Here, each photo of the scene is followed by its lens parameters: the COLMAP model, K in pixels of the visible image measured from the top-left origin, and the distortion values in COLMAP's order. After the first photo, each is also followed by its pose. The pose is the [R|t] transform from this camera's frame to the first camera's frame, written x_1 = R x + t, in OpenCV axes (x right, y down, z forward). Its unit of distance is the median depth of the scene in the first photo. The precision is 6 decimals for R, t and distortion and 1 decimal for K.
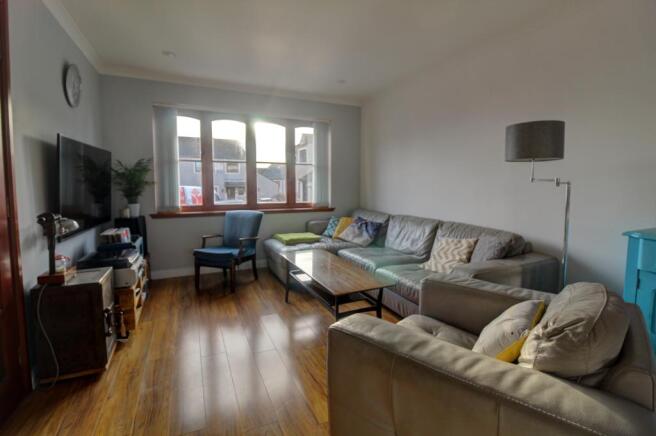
lens RADIAL K [[299.8, 0, 333.2], [0, 299.8, 215.4], [0, 0, 1]] dist [-0.000566, 0.000276]
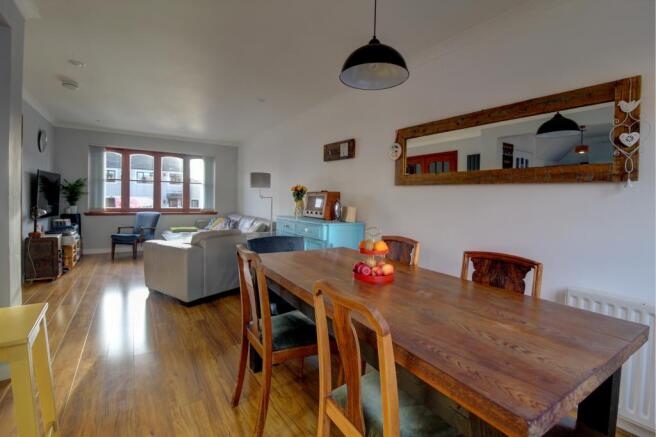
lens RADIAL K [[299.8, 0, 322.8], [0, 299.8, 213.7], [0, 0, 1]] dist [-0.000566, 0.000276]
pose [[0.992616, 0.013539, 0.120545, 0.483211], [-0.007299, 0.998617, -0.052056, 0.079169], [-0.121083, 0.050792, 0.991342, -0.773547]]
